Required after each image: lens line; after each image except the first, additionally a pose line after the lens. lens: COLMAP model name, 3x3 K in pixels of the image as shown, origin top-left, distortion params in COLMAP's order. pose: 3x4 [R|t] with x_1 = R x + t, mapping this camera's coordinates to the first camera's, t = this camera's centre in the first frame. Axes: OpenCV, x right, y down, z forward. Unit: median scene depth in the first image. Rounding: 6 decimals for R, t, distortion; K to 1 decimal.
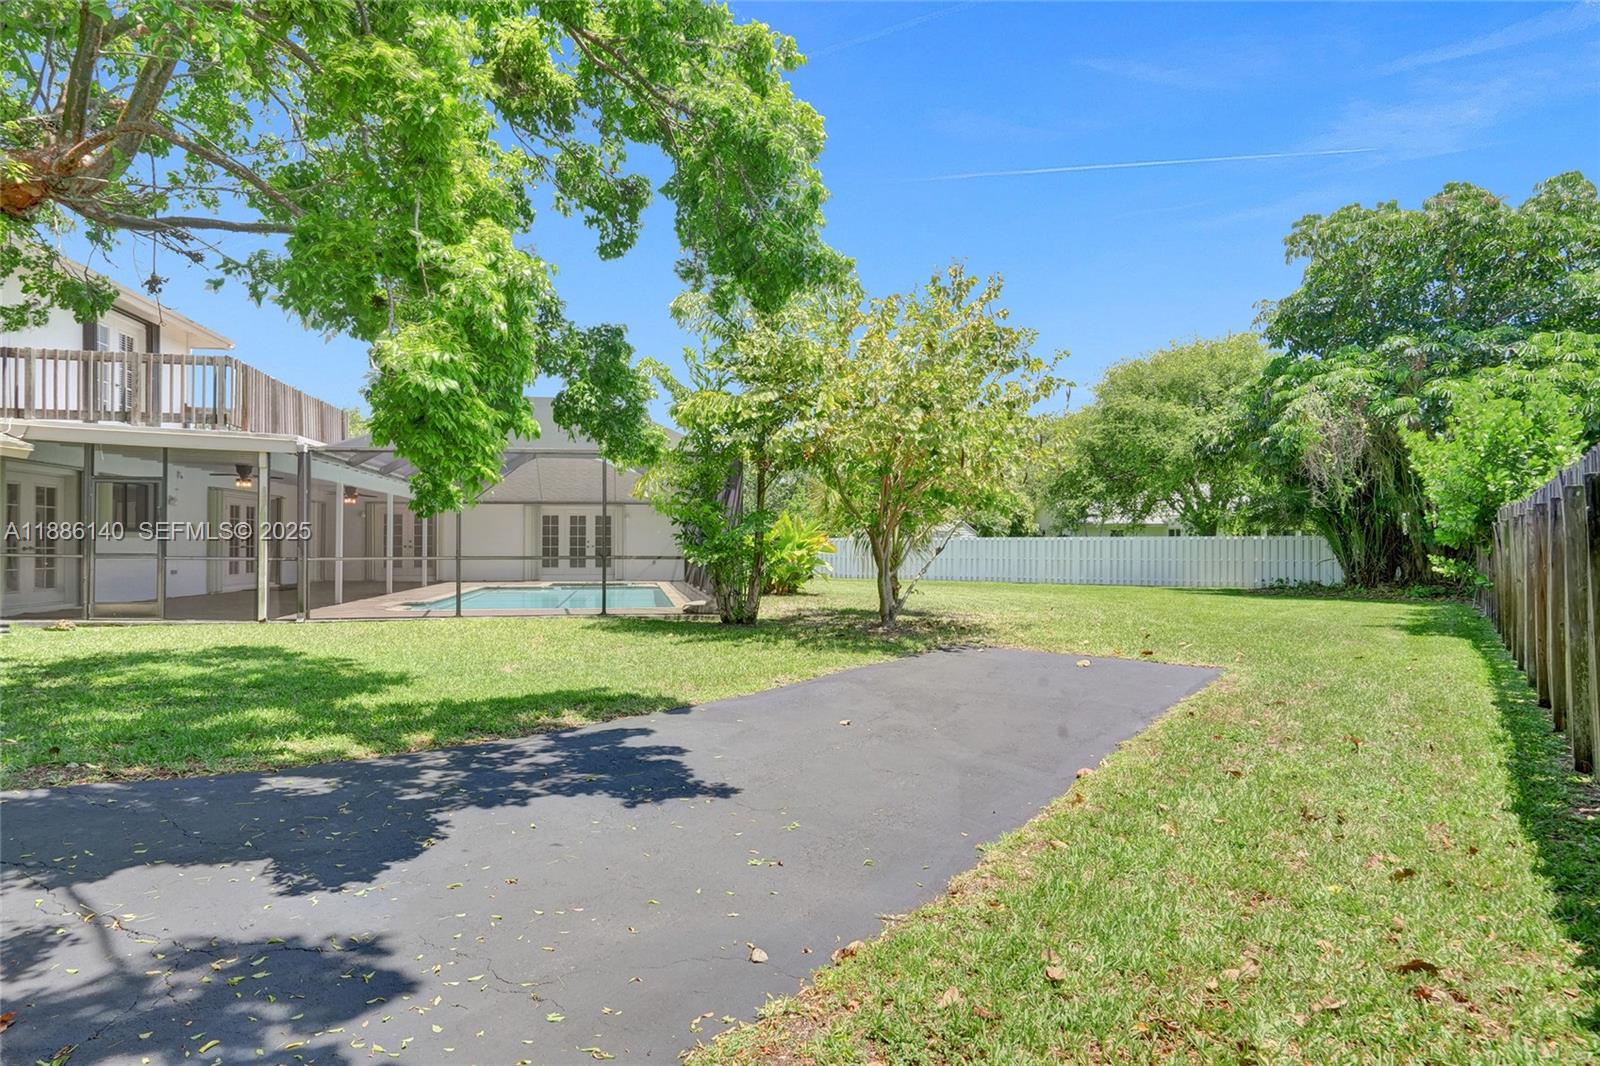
lens RADIAL K [[911.0, 0, 800.0], [0, 911.0, 533.0], [0, 0, 1]] dist [-0.036781, -0.000080]
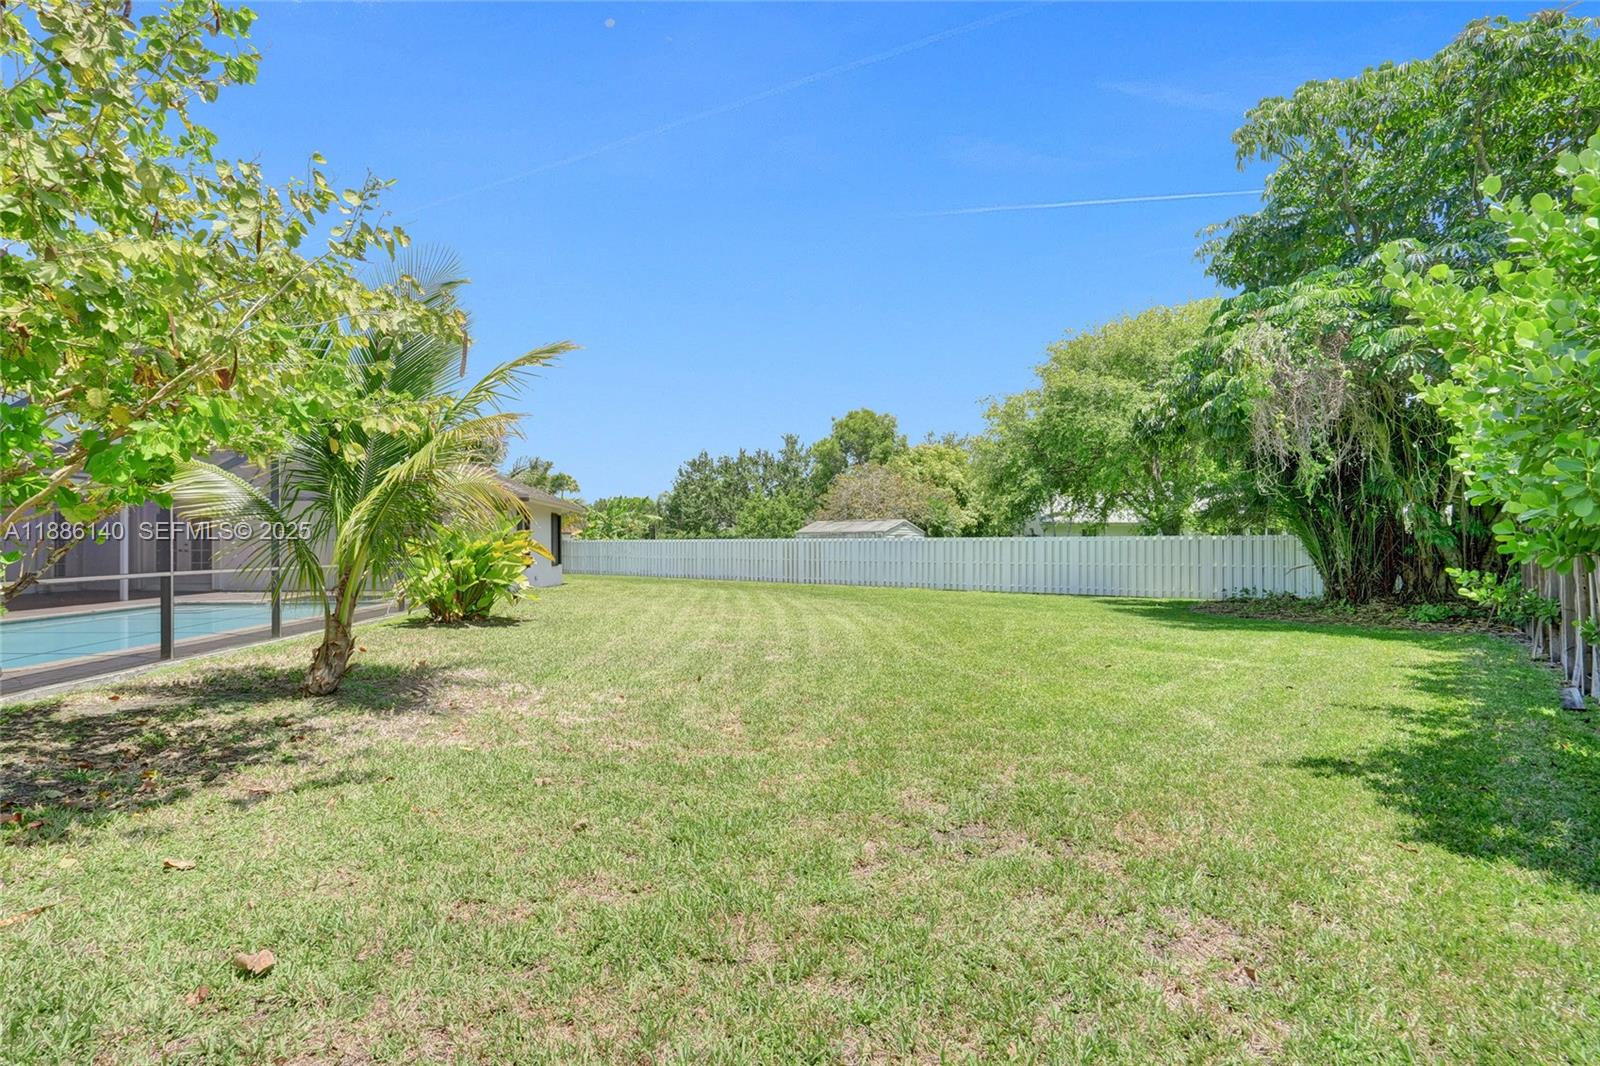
lens RADIAL K [[788.4, 0, 798.9], [0, 788.4, 538.0], [0, 0, 1]] dist [-0.037229, 0.008035]
pose [[0.997216, -0.005639, -0.074348, 0.212390], [0.006132, 0.999961, 0.006409, -0.001383], [0.074309, -0.006847, 0.997212, 0.313265]]
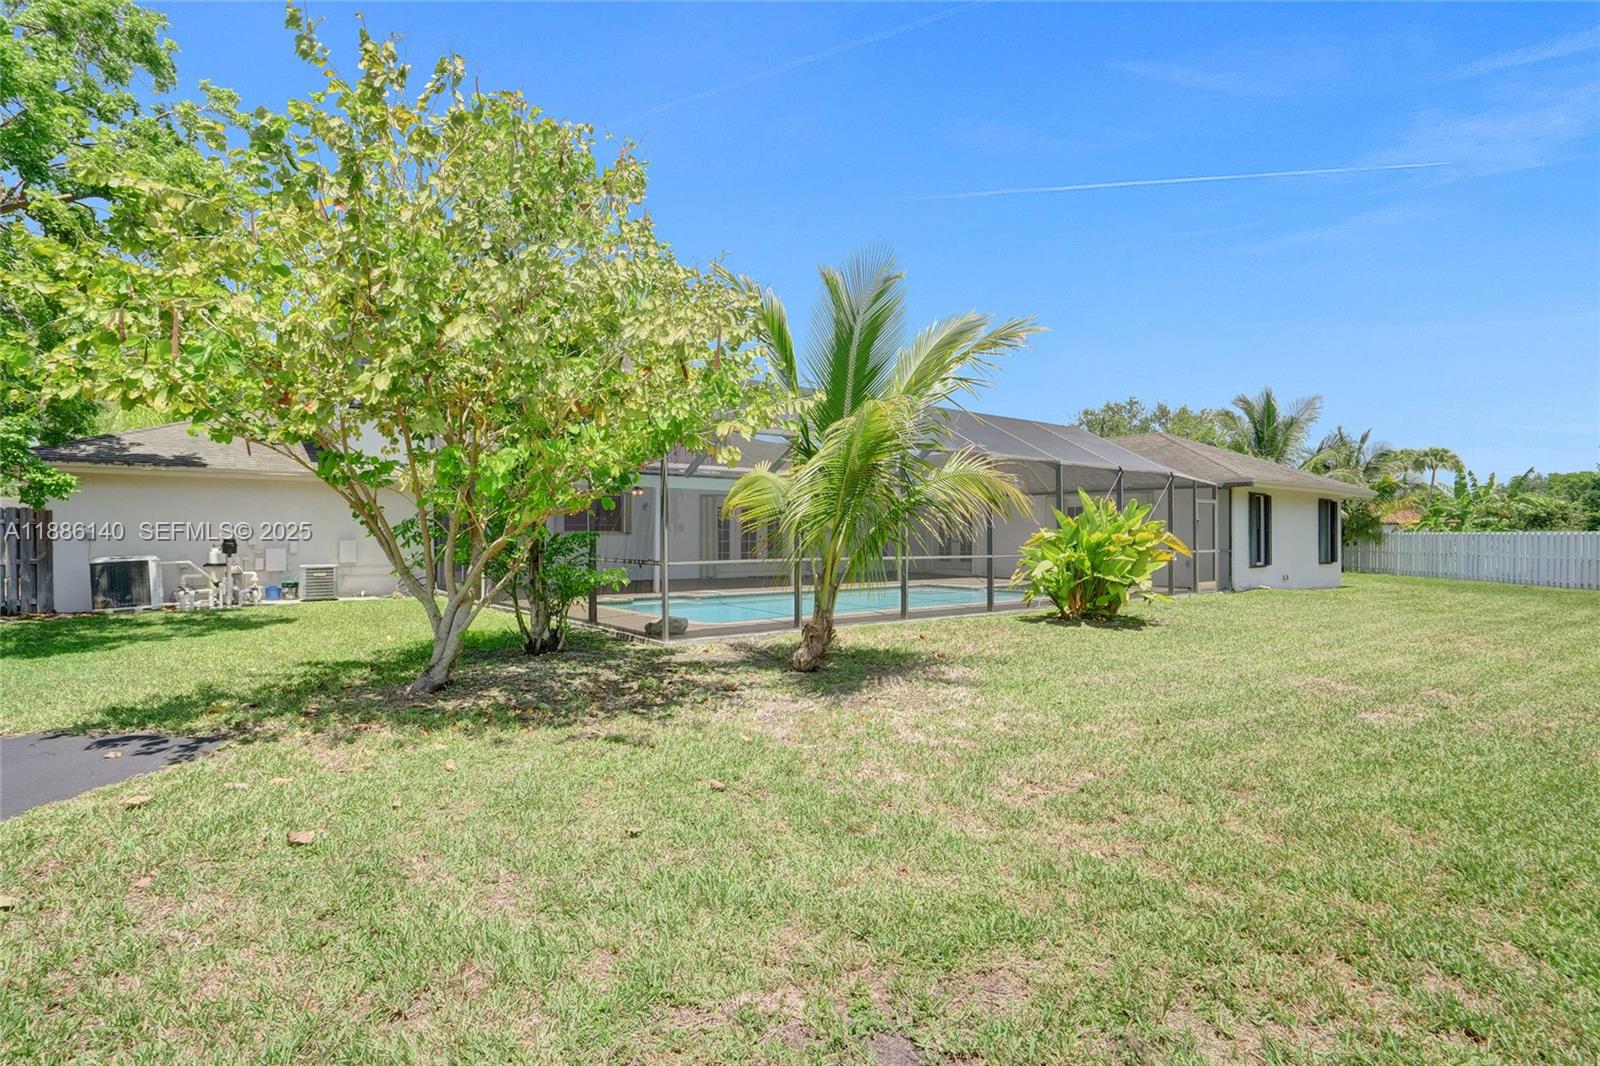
lens RADIAL K [[788.4, 0, 798.9], [0, 788.4, 538.0], [0, 0, 1]] dist [-0.037229, 0.008035]
pose [[0.458129, 0.000586, -0.888885, 0.341357], [0.012553, 0.999896, 0.007129, -0.000050], [0.888797, -0.014424, 0.458074, 0.482561]]
